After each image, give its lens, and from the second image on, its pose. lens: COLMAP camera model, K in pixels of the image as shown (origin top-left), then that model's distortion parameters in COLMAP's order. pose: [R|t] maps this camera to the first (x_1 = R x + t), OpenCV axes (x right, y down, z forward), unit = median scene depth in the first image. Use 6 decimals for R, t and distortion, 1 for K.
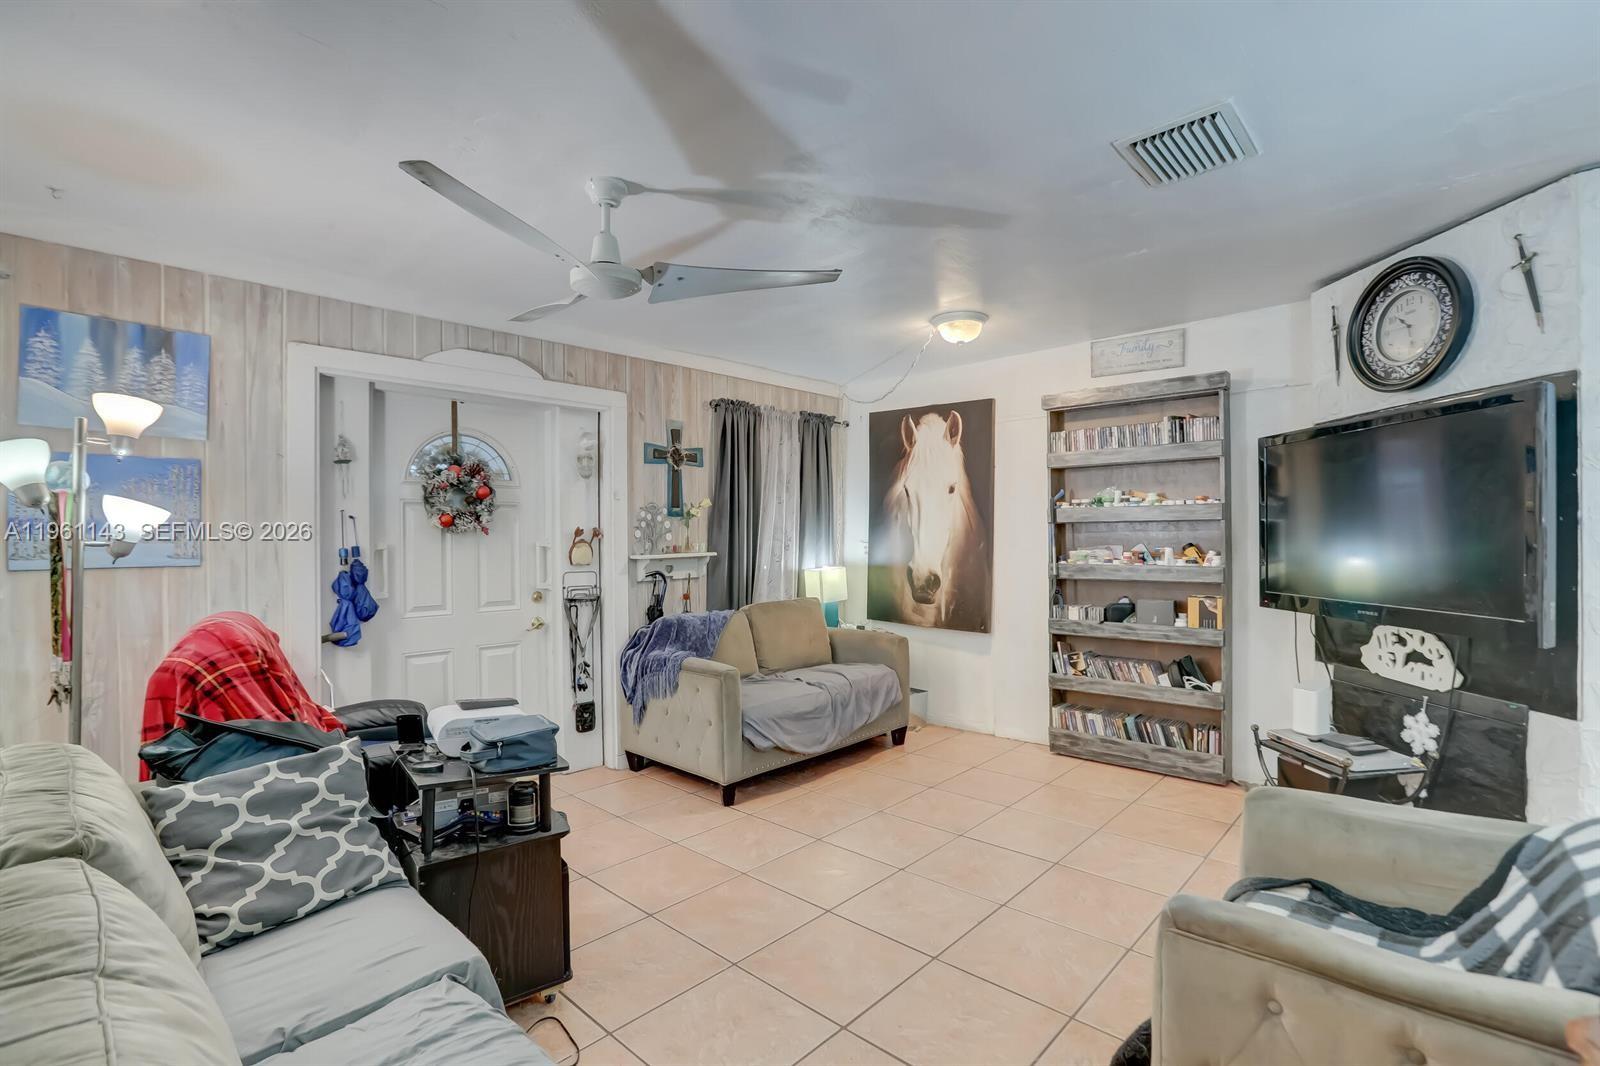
lens RADIAL K [[736.8, 0, 805.2], [0, 736.8, 539.1], [0, 0, 1]] dist [-0.036191, 0.000485]
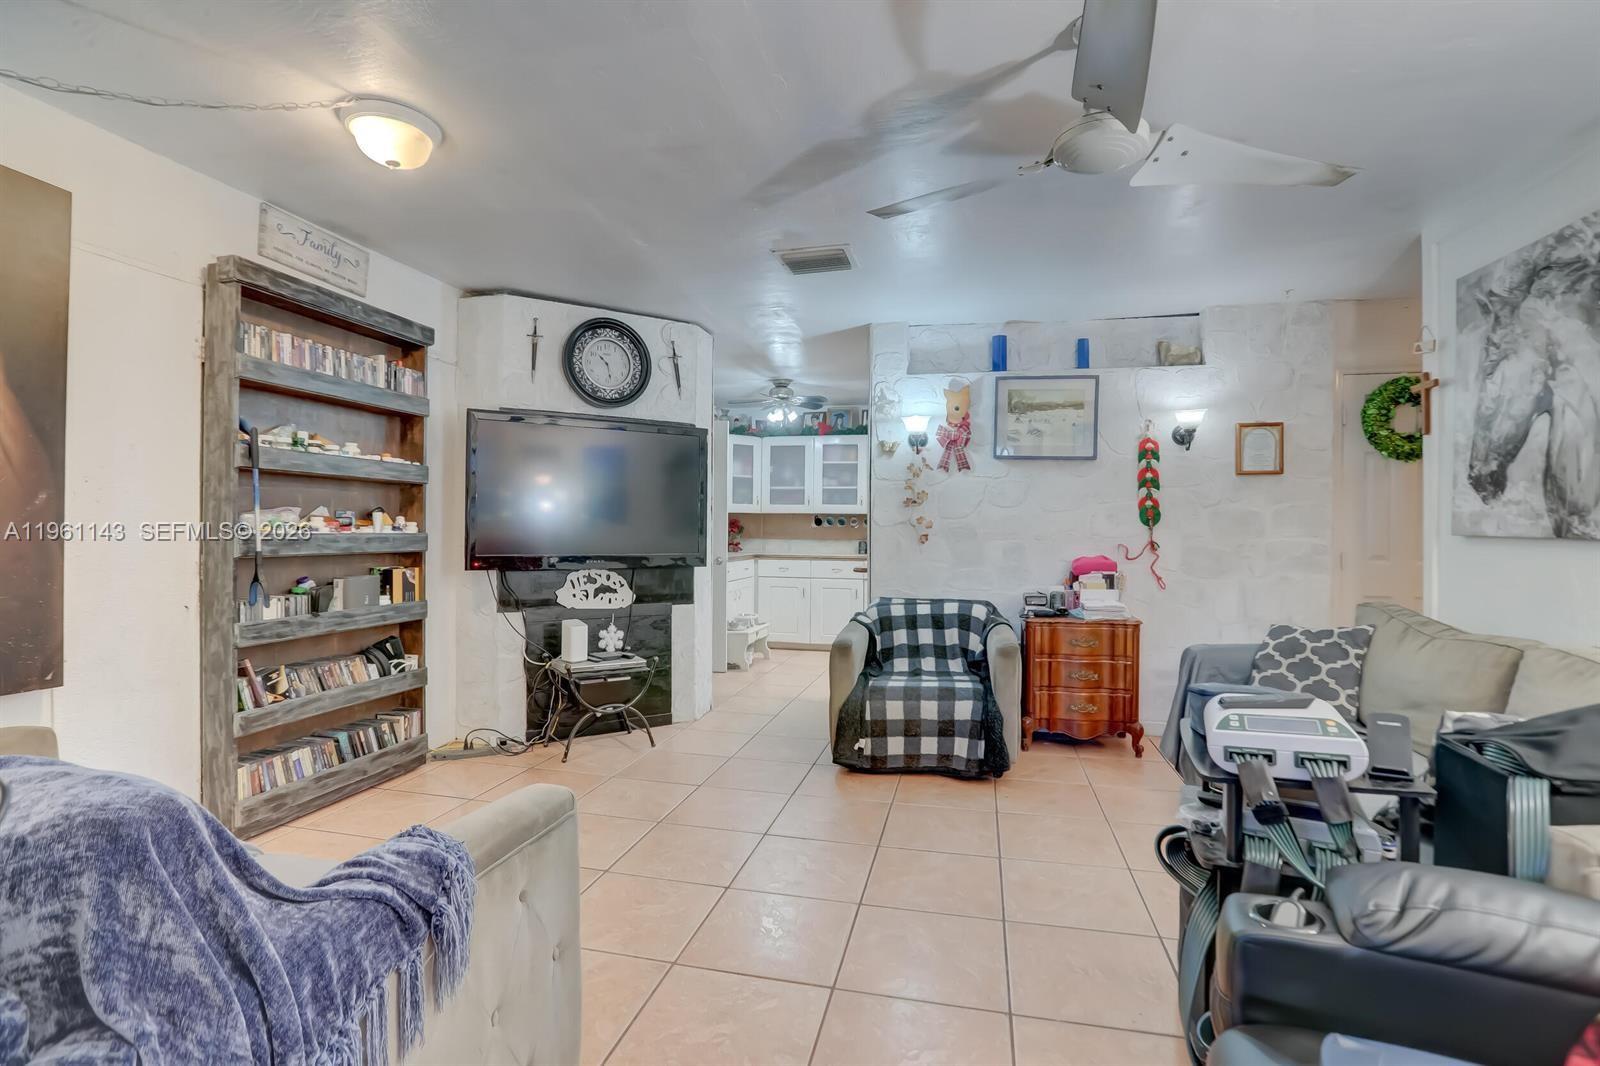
lens RADIAL K [[736.8, 0, 806.5], [0, 736.8, 532.3], [0, 0, 1]] dist [-0.036191, 0.000485]
pose [[-0.502236, 0.003225, 0.864724, -0.485214], [-0.000926, 0.999990, -0.004267, 0.039509], [-0.864730, -0.002943, -0.502229, 1.029054]]
